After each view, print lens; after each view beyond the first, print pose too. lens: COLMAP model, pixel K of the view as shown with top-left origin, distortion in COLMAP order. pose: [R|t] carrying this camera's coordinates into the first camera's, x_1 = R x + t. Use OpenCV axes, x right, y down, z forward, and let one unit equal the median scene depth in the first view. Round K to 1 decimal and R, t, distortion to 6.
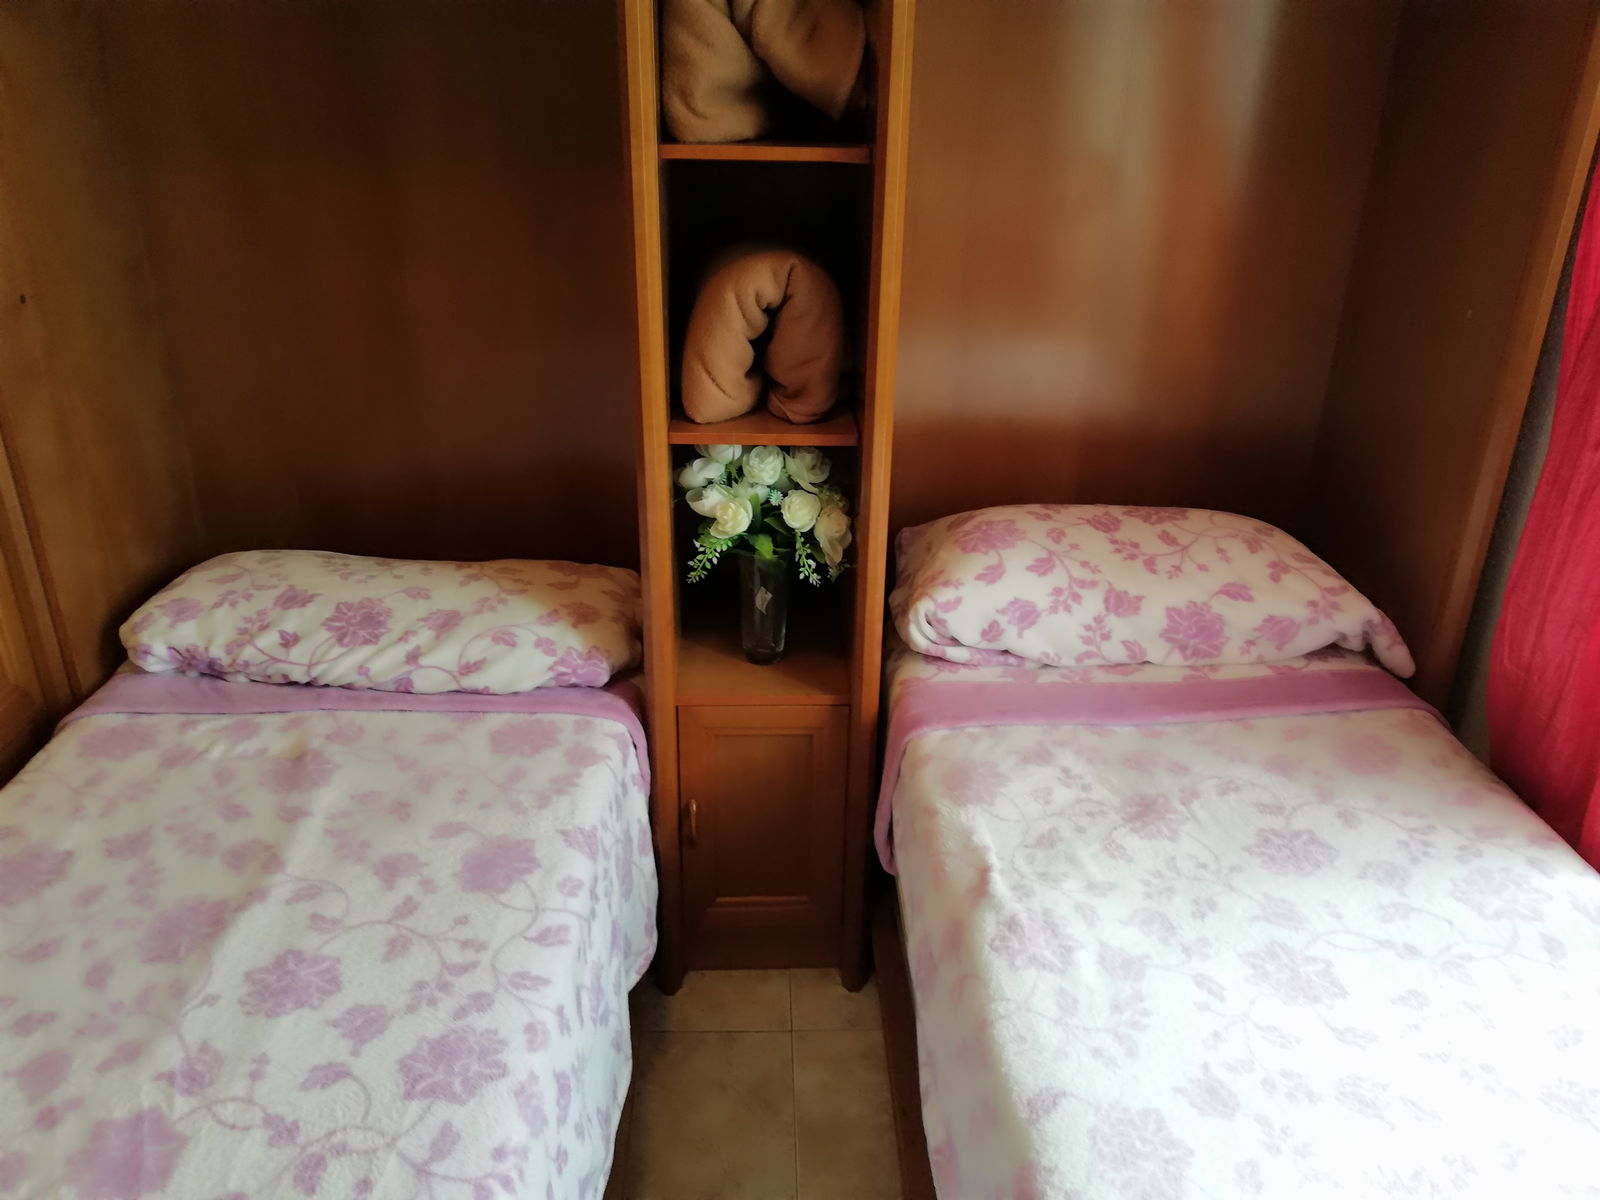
lens RADIAL K [[1217.8, 0, 809.6], [0, 1217.8, 596.3], [0, 0, 1]] dist [0.019842, -0.001952]
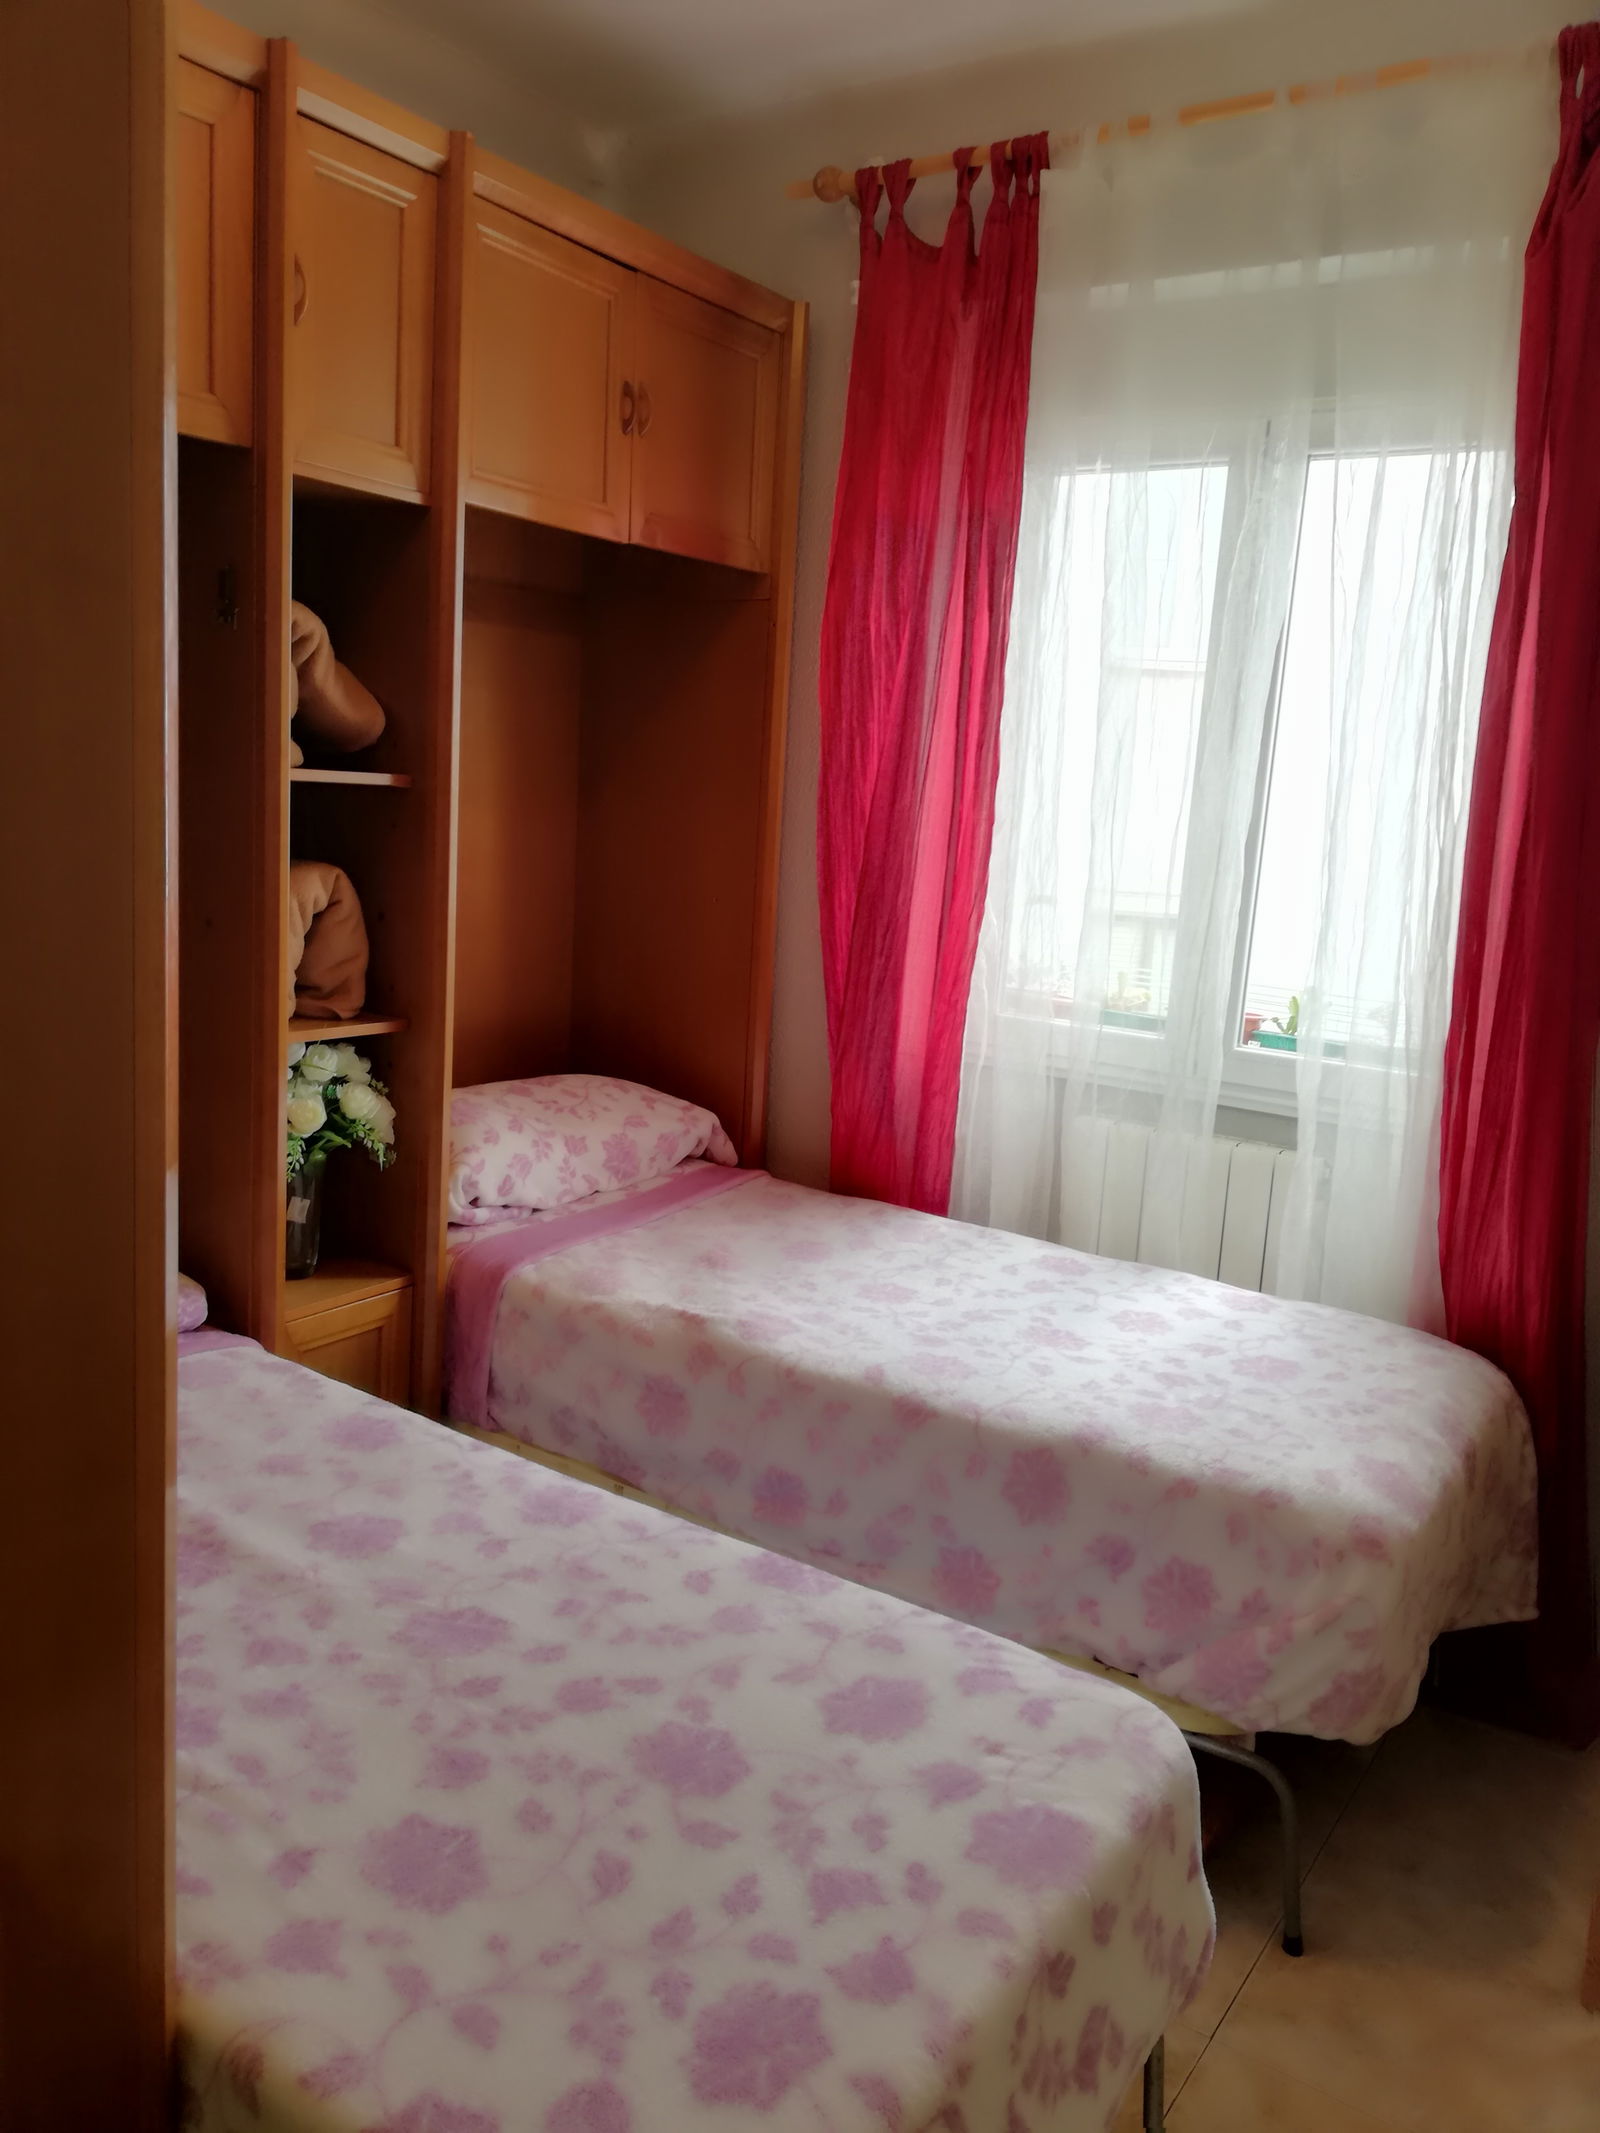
lens RADIAL K [[1623.4, 0, 800.0], [0, 1623.4, 1066.5], [0, 0, 1]] dist [0.019842, -0.001952]
pose [[0.572674, -0.117253, 0.811355, -0.910431], [0.292889, 0.953660, -0.068911, 0.107997], [-0.765676, 0.277100, 0.580478, -0.114866]]
